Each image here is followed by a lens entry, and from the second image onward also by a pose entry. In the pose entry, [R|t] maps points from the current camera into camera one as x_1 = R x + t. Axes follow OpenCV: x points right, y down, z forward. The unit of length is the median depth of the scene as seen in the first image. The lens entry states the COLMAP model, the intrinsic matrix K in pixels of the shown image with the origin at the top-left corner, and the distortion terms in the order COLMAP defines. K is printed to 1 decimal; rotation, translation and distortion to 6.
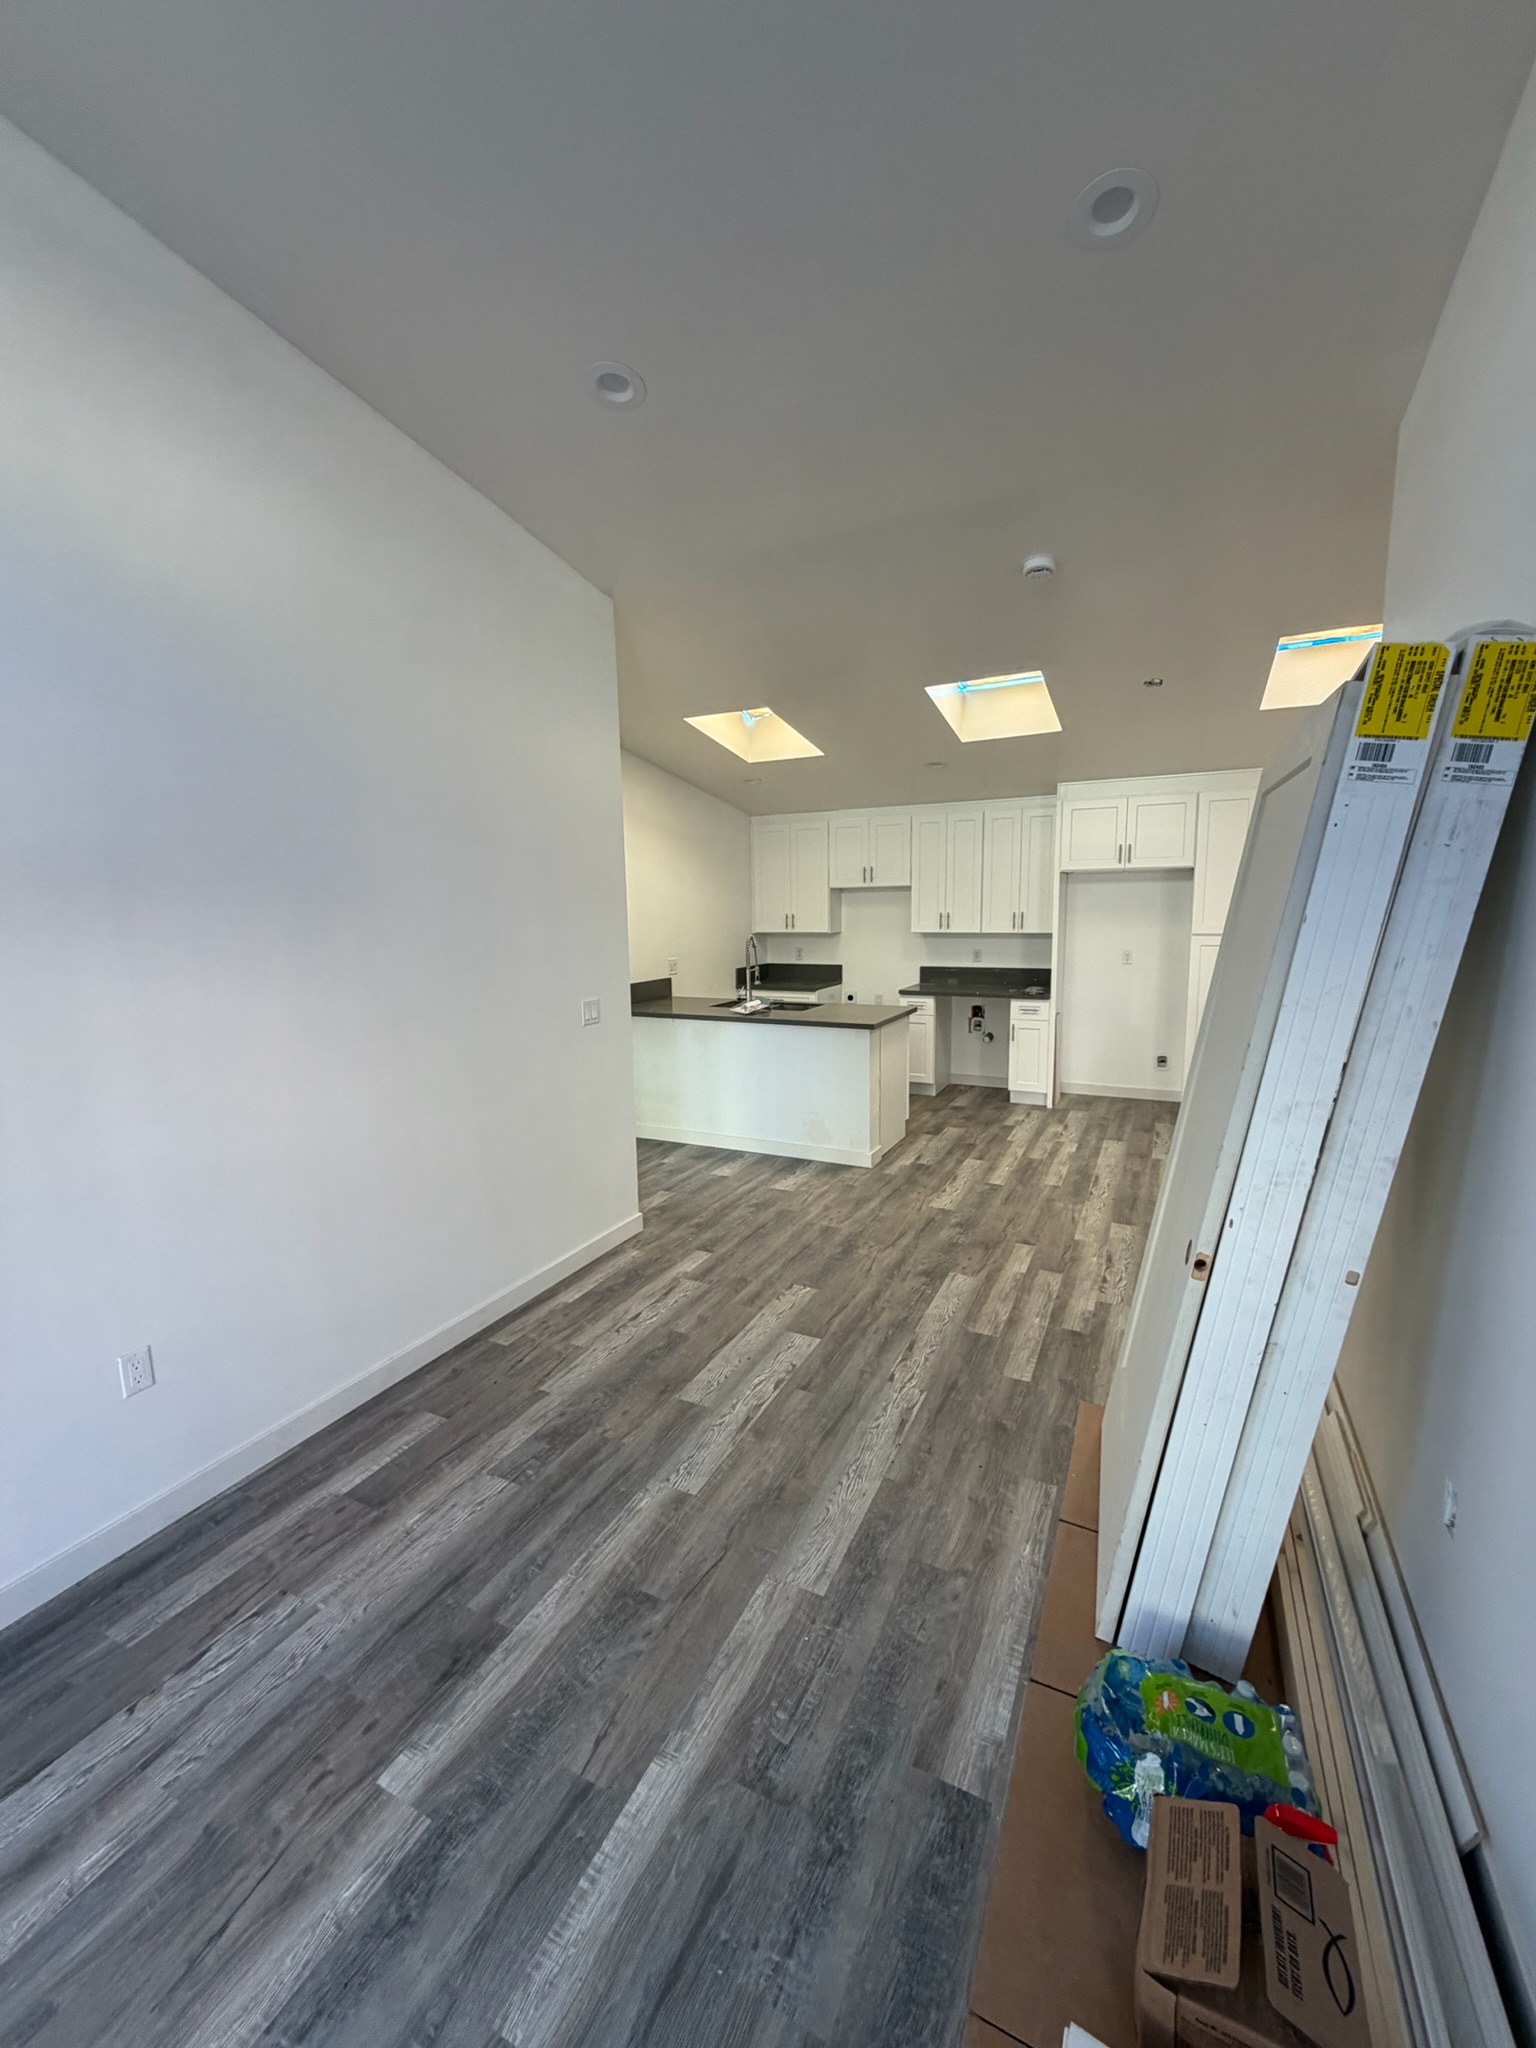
lens RADIAL K [[813.2, 0, 763.6], [0, 813.2, 1020.9], [0, 0, 1]] dist [-0.003263, 0.000991]
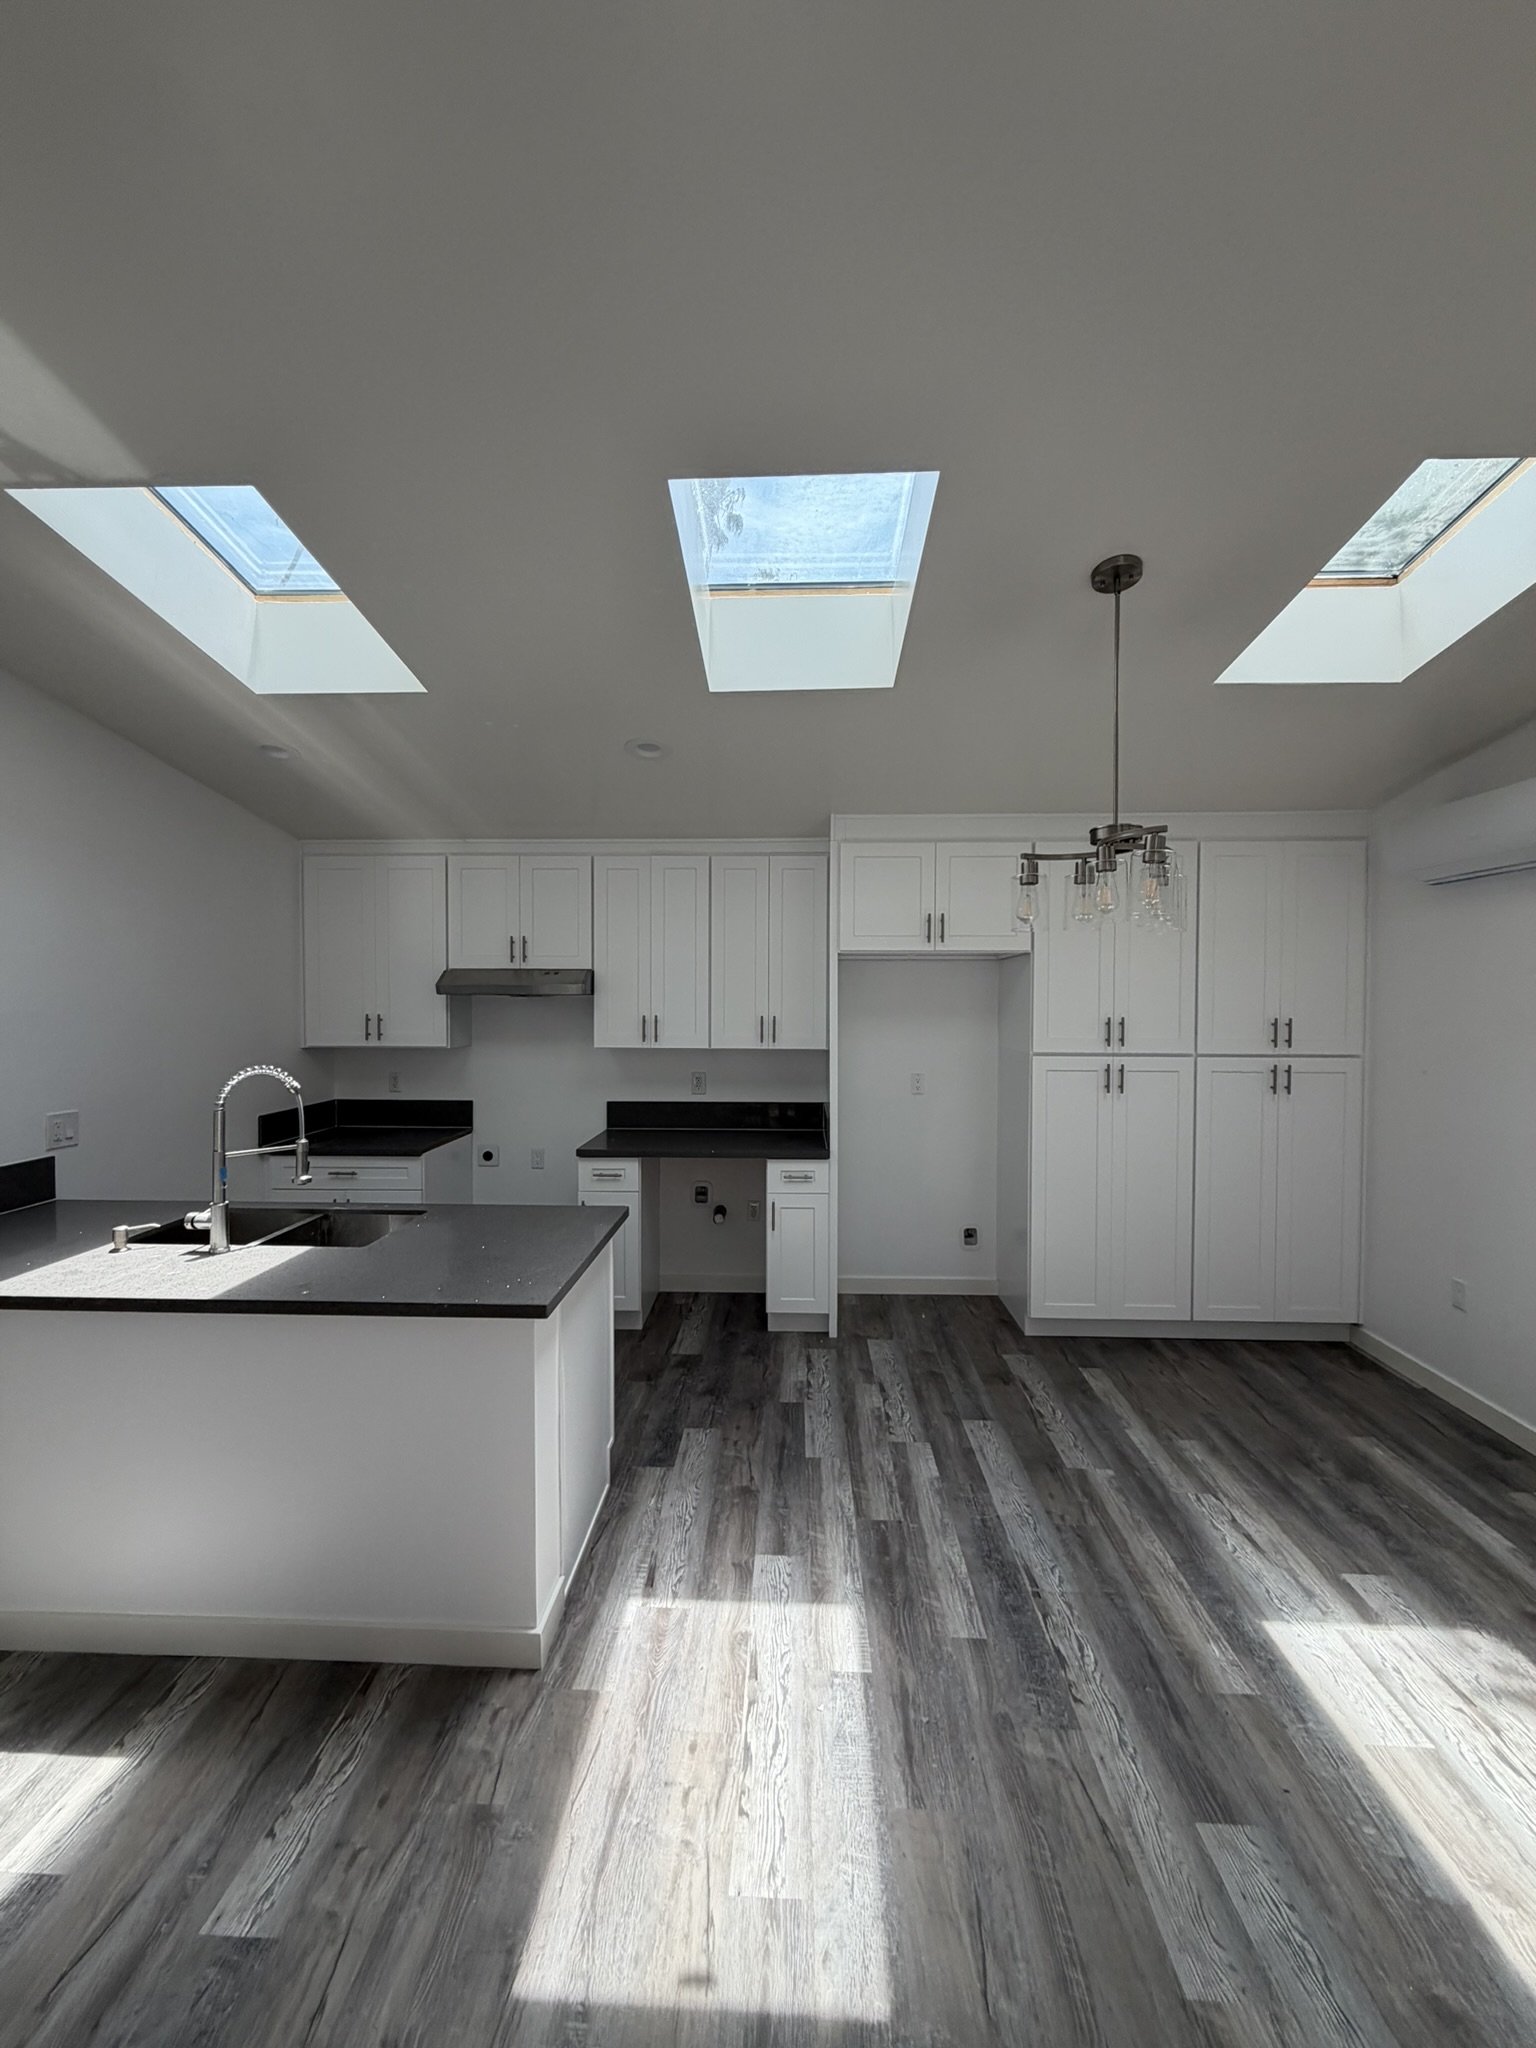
lens RADIAL K [[813.2, 0, 764.6], [0, 813.2, 1016.9], [0, 0, 1]] dist [-0.003263, 0.000991]
pose [[0.909050, 0.011096, 0.416540, 0.071191], [0.041520, 0.992258, -0.117044, -0.086247], [-0.414614, 0.123694, 0.901551, 0.626833]]
